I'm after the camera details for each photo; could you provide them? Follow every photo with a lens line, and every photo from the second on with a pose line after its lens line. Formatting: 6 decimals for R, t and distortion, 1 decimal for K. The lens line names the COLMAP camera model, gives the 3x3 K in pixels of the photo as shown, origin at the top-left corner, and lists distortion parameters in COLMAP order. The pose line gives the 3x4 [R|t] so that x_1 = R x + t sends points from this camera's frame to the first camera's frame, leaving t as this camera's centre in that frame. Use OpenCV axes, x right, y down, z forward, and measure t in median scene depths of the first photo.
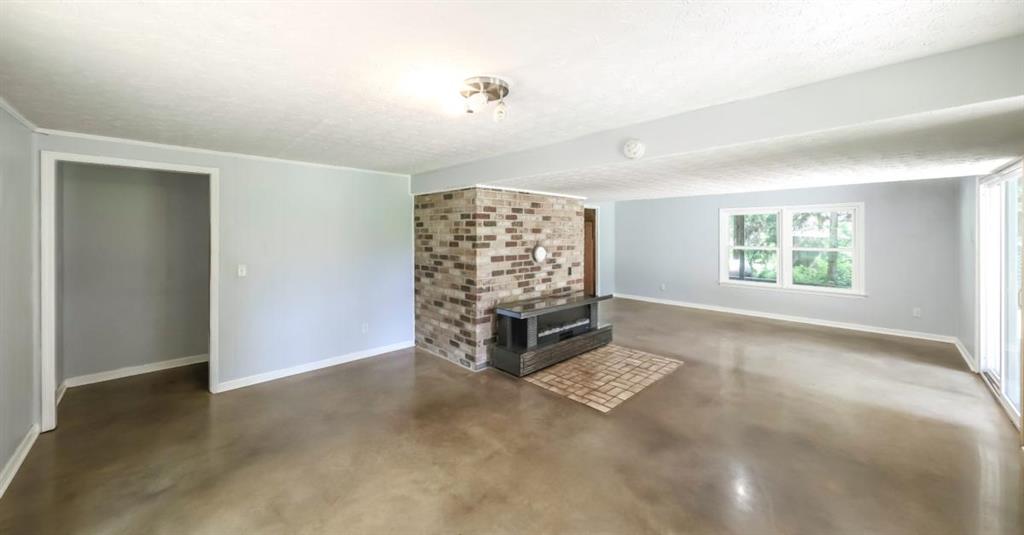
lens RADIAL K [[360.8, 0, 511.5], [0, 360.8, 232.2], [0, 0, 1]] dist [0.000778, 0.000017]
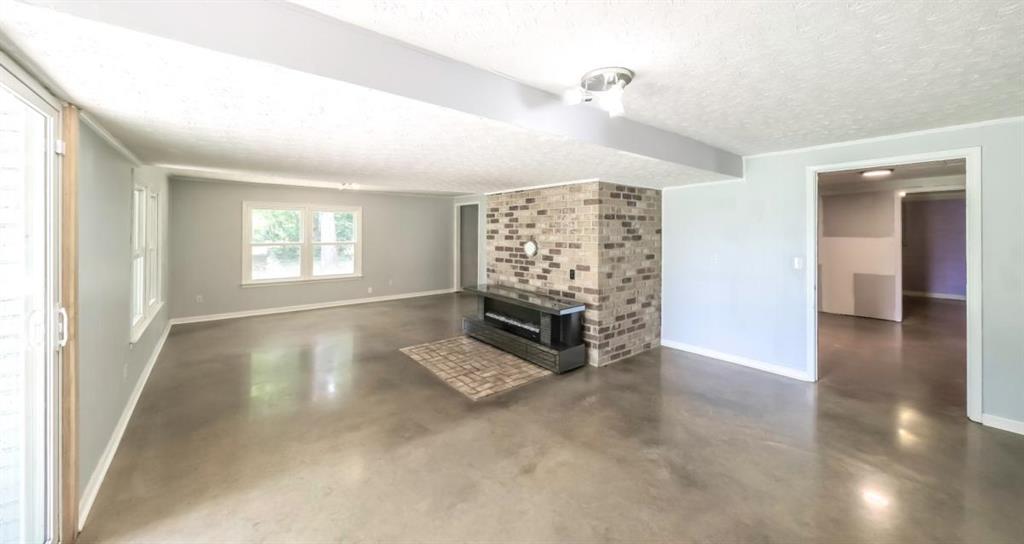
lens RADIAL K [[360.8, 0, 490.8], [0, 360.8, 229.7], [0, 0, 1]] dist [0.000778, 0.000017]
pose [[-0.116941, -0.001625, -0.993138, 1.140703], [0.001279, 0.999998, -0.001787, 0.009343], [0.993138, -0.001479, -0.116939, 1.048279]]
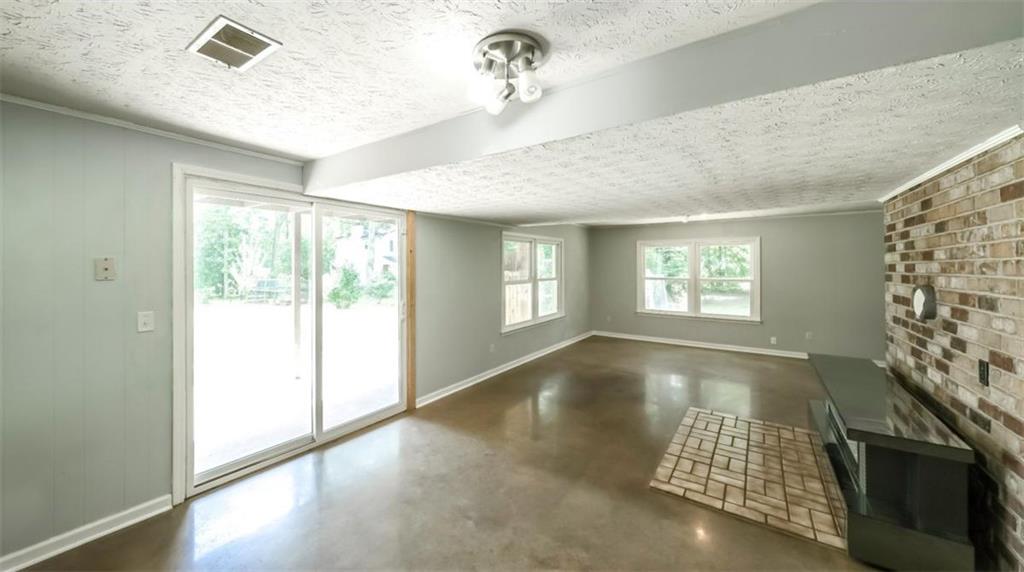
lens RADIAL K [[363.8, 0, 508.0], [0, 363.8, 264.7], [0, 0, 1]] dist [0.001257, 0.000140]
pose [[-0.980042, 0.005315, -0.198719, 0.761877], [0.006449, 0.999966, -0.005057, 0.007233], [0.198685, -0.006238, -0.980044, 1.431292]]
